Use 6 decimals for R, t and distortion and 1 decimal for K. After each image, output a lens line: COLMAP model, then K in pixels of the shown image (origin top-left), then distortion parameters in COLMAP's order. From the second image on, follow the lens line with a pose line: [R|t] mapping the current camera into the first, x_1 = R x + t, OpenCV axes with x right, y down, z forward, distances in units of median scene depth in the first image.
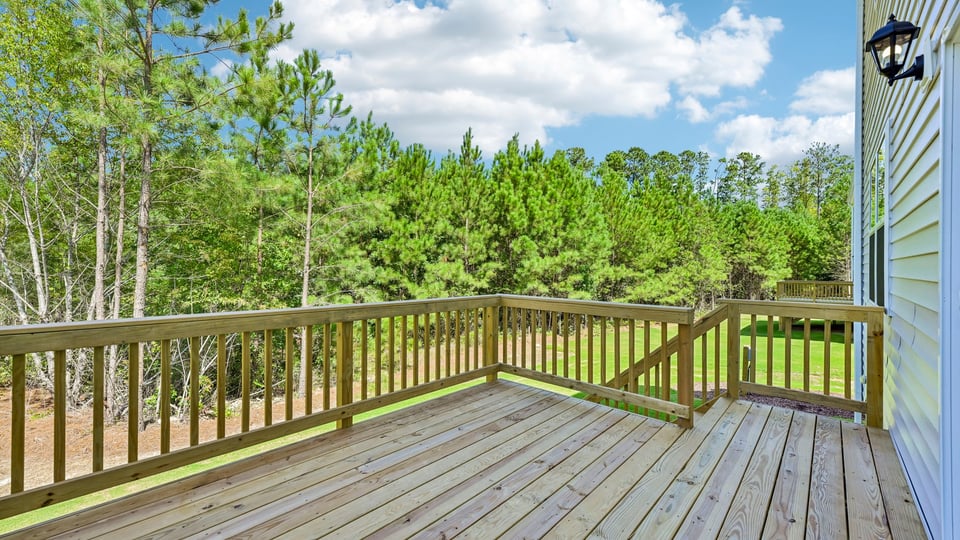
lens RADIAL K [[376.6, 0, 476.6], [0, 376.6, 267.9], [0, 0, 1]] dist [0.001890, -0.000081]
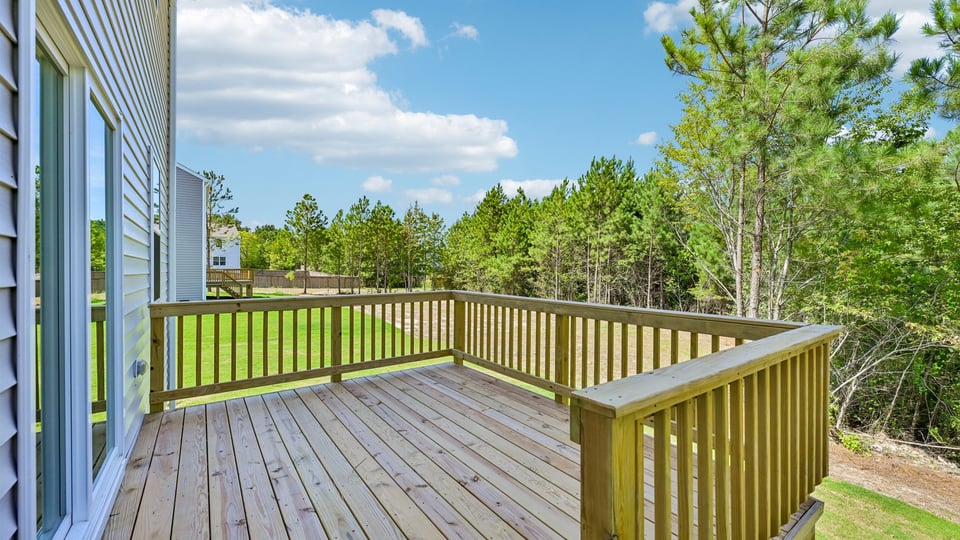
lens RADIAL K [[376.6, 0, 476.9], [0, 376.6, 273.9], [0, 0, 1]] dist [0.001890, -0.000081]
pose [[-0.181055, 0.007053, -0.983448, 1.075589], [-0.000064, 0.999974, 0.007183, 0.006615], [0.983473, 0.001363, -0.181050, 1.176693]]
